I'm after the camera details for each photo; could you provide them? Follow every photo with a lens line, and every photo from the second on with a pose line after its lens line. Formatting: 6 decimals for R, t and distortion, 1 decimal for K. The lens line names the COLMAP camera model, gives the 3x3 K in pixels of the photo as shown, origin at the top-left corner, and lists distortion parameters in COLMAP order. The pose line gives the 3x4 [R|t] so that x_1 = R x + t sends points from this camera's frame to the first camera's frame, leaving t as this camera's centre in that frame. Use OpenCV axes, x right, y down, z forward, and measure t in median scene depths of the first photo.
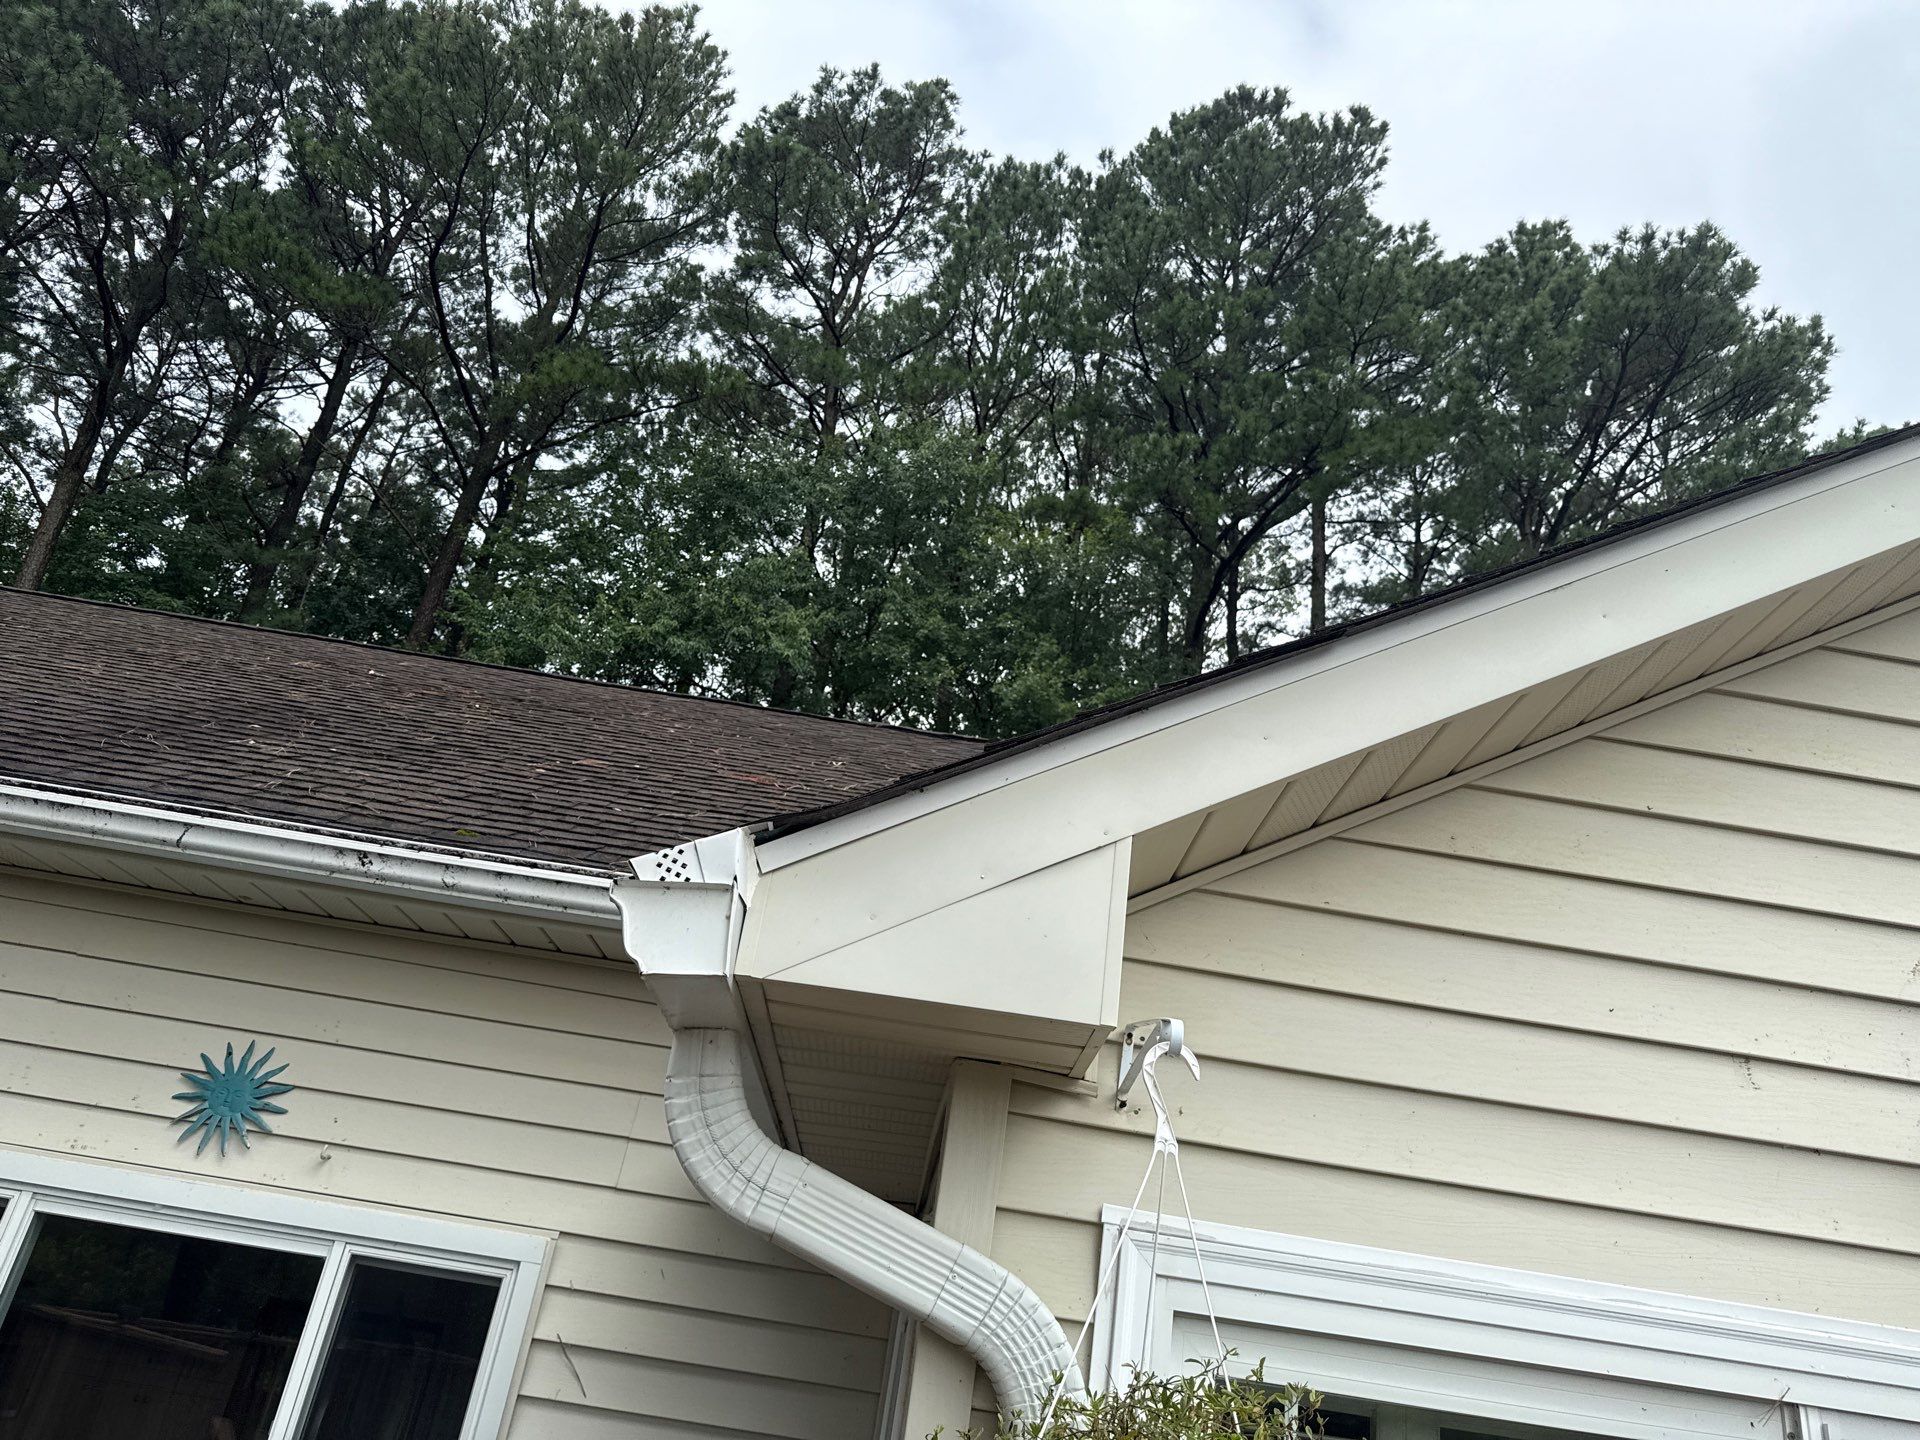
lens RADIAL K [[1377.1, 0, 1000.3], [0, 1377.1, 728.4], [0, 0, 1]] dist [0.066806, -0.101682]
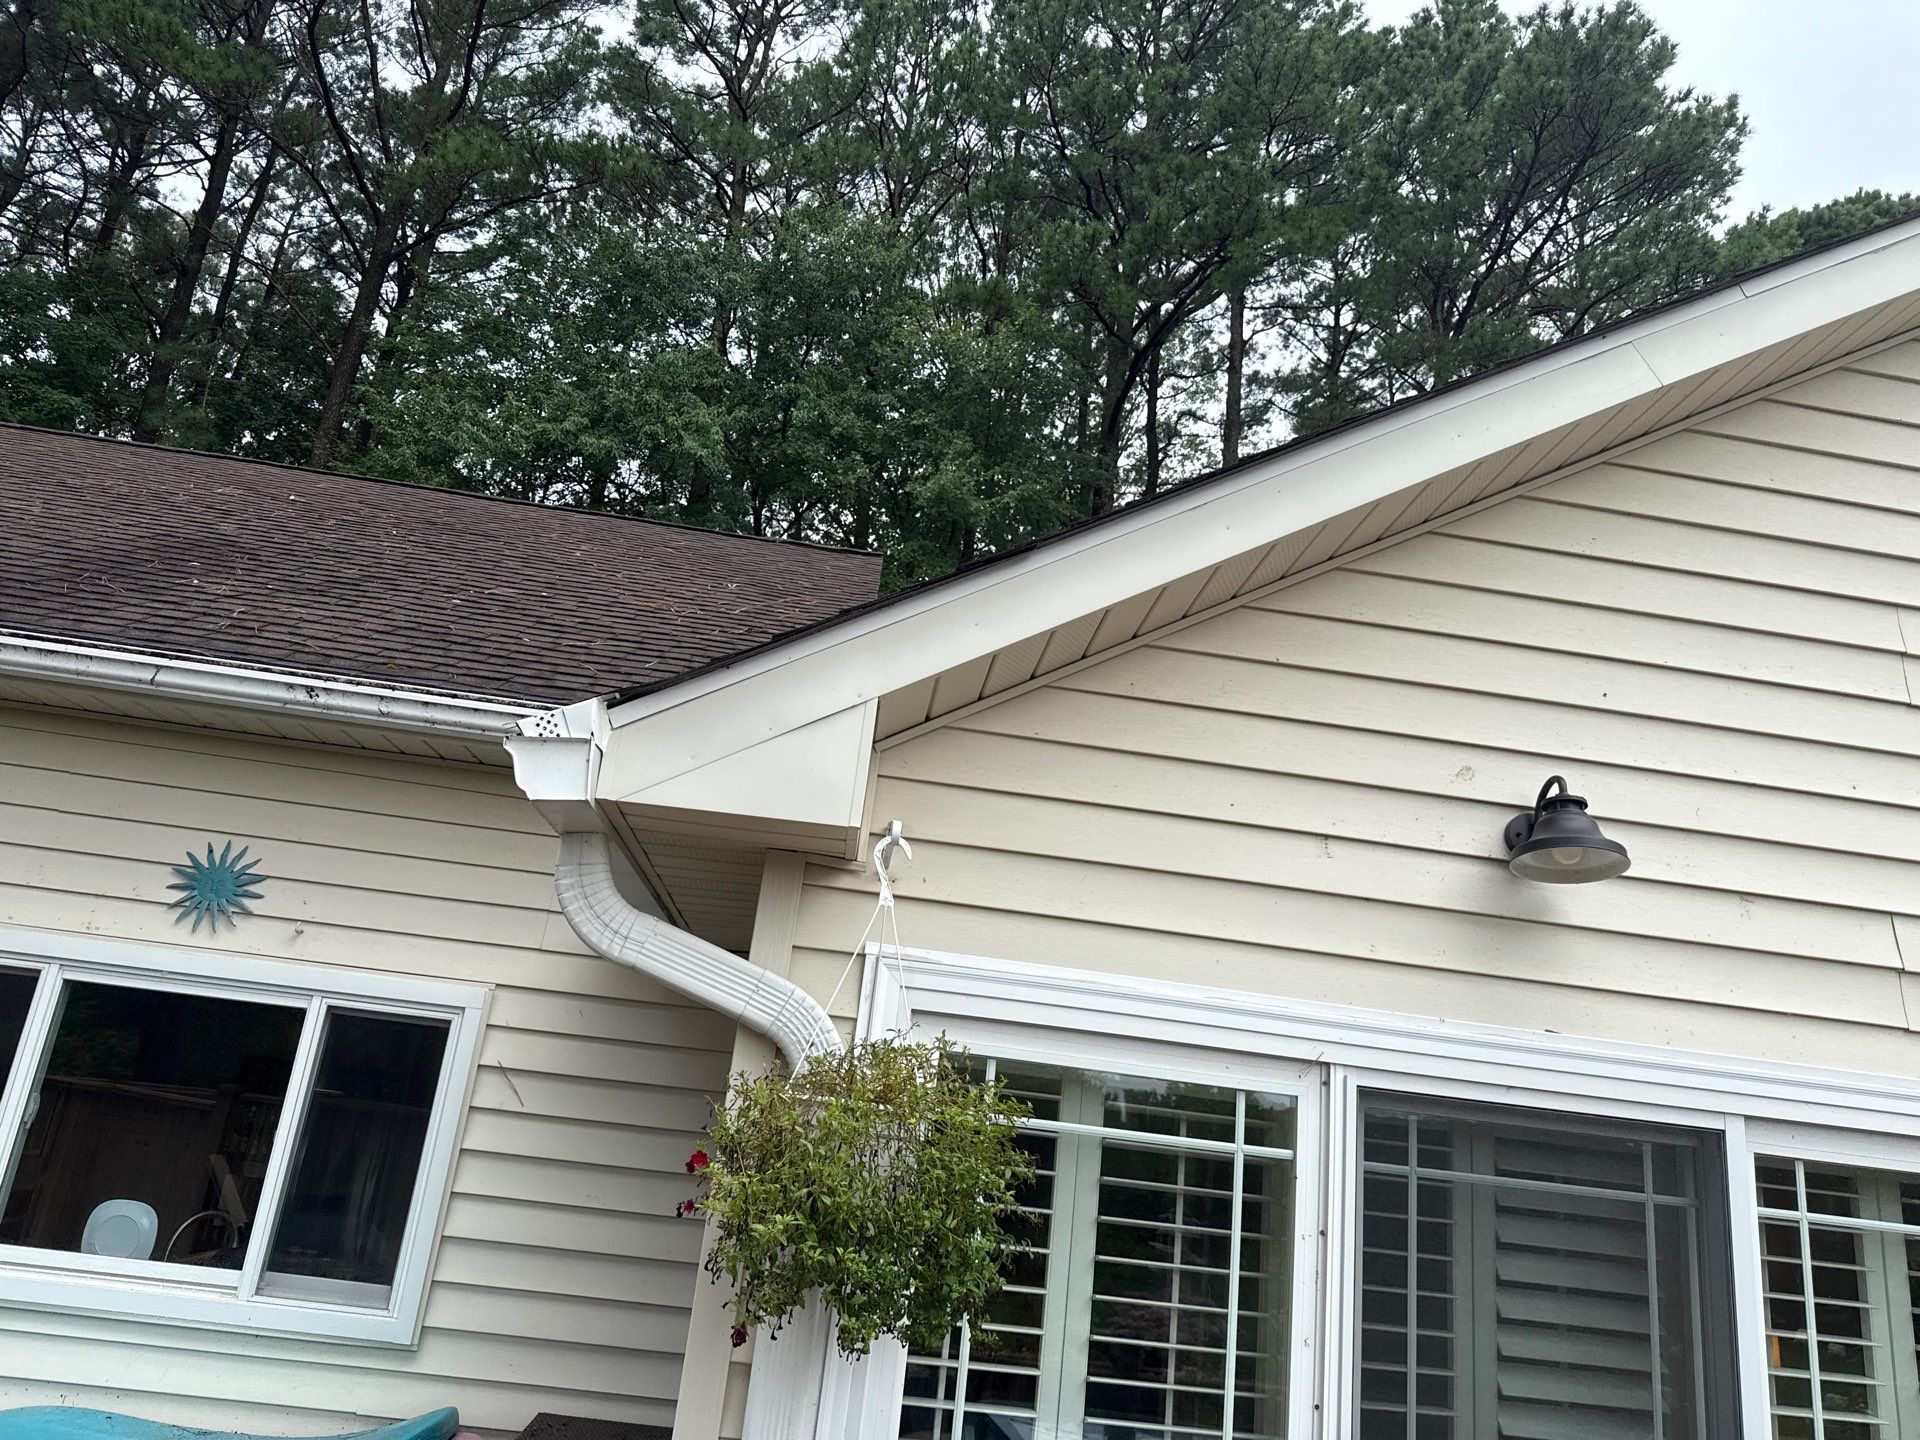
lens RADIAL K [[1375.5, 0, 1002.3], [0, 1375.5, 719.9], [0, 0, 1]] dist [0.033098, -0.033749]
pose [[0.998732, -0.013609, 0.048465, 0.011943], [0.006173, 0.988606, 0.150399, -0.008580], [-0.049960, -0.149909, 0.987437, -0.031661]]
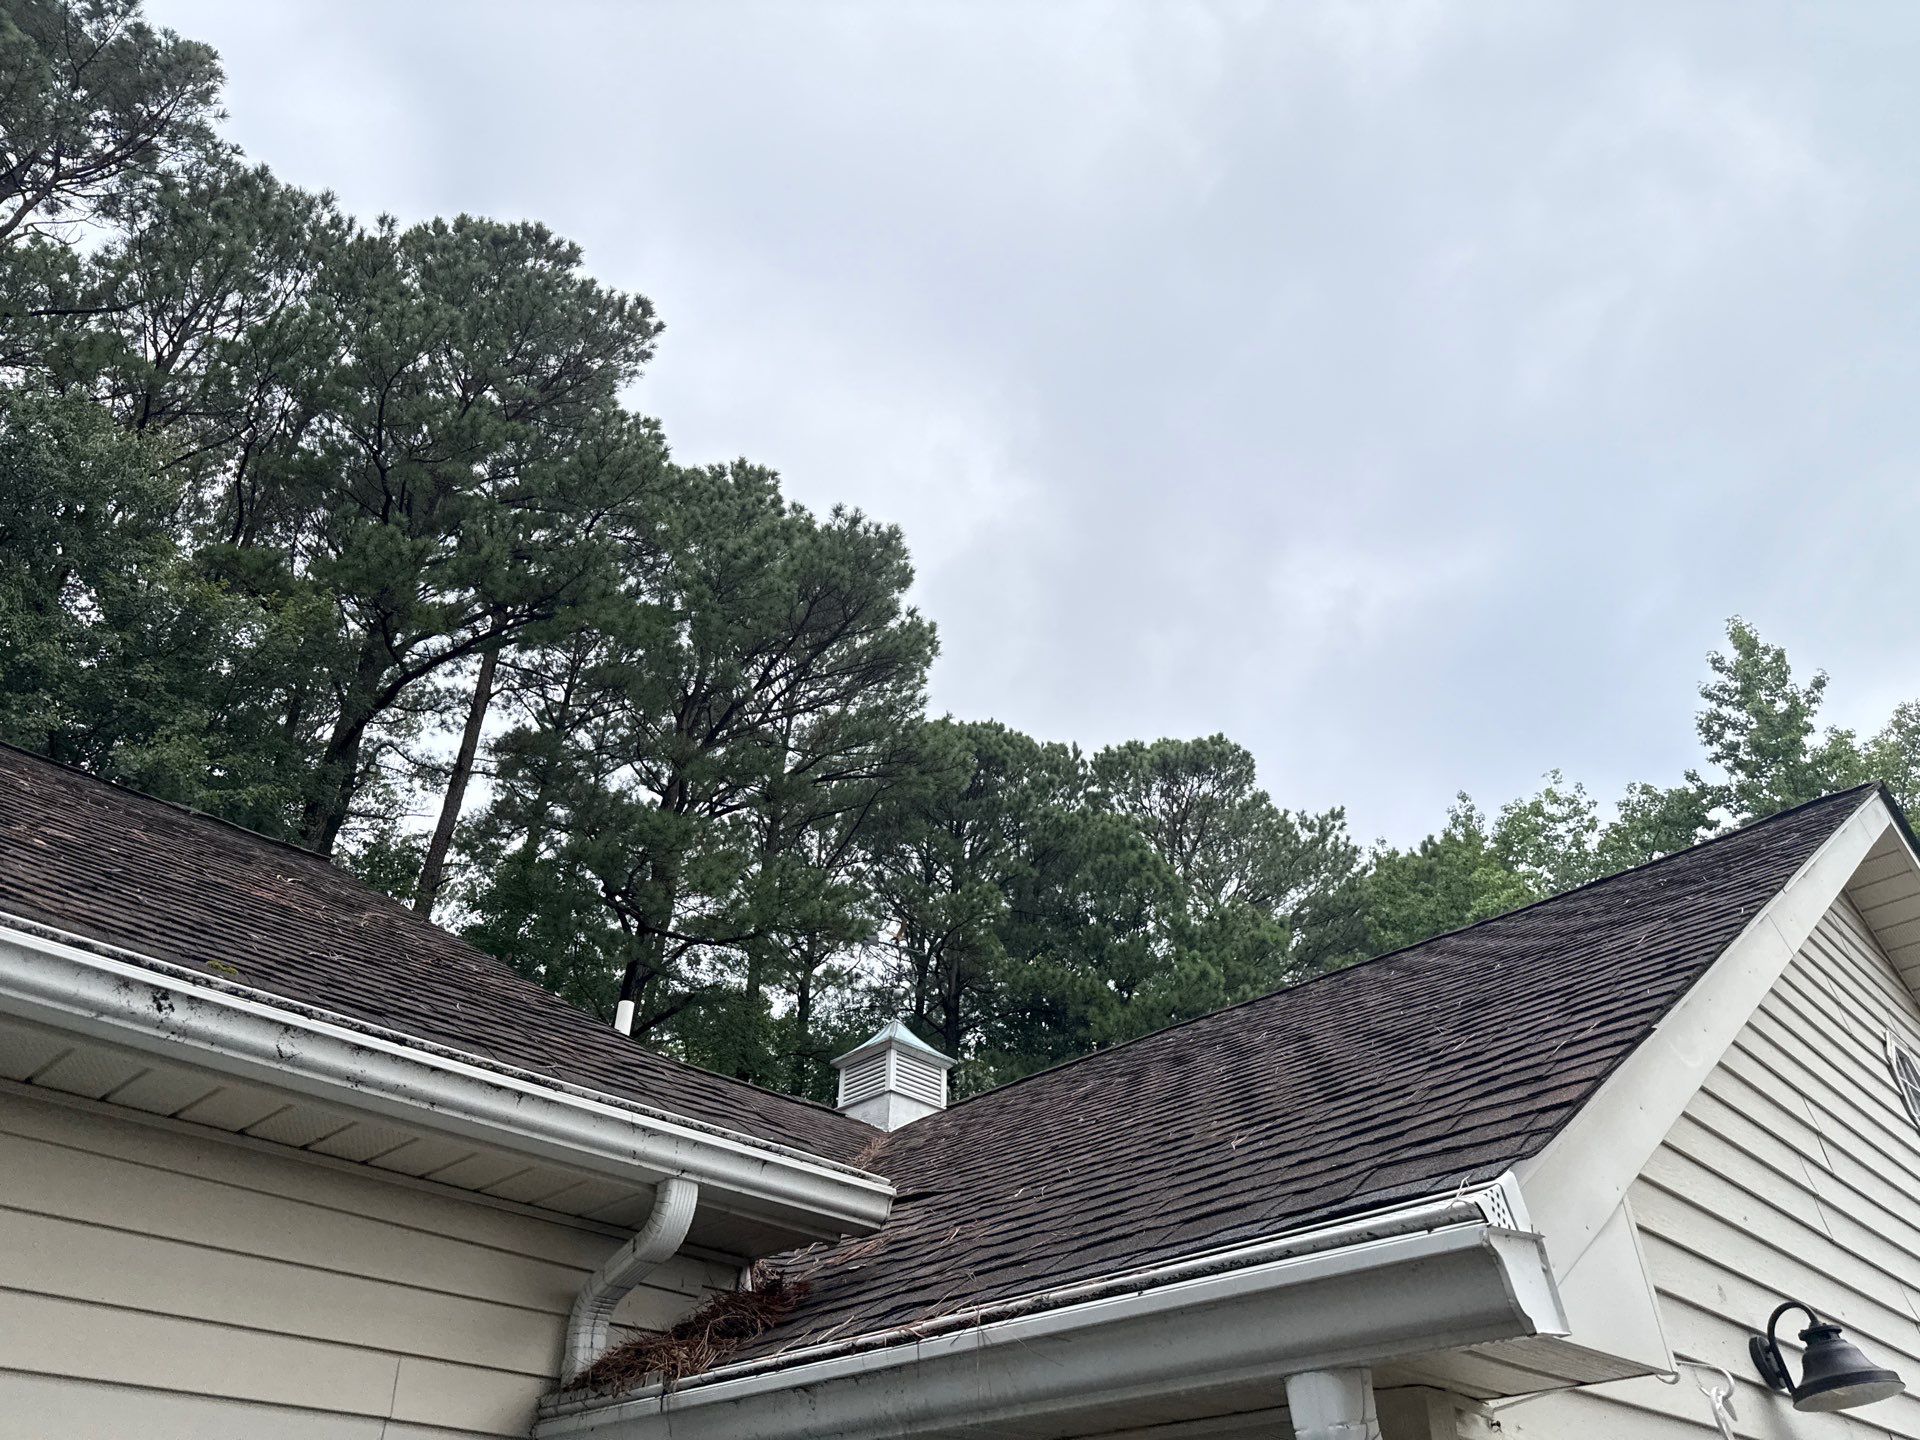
lens RADIAL K [[1377.1, 0, 1000.3], [0, 1377.1, 728.4], [0, 0, 1]] dist [0.066806, -0.101682]
pose [[0.745734, 0.263671, 0.611849, -0.086390], [-0.191273, 0.964424, -0.182483, 0.001898], [-0.638197, 0.019053, 0.769637, 0.033095]]
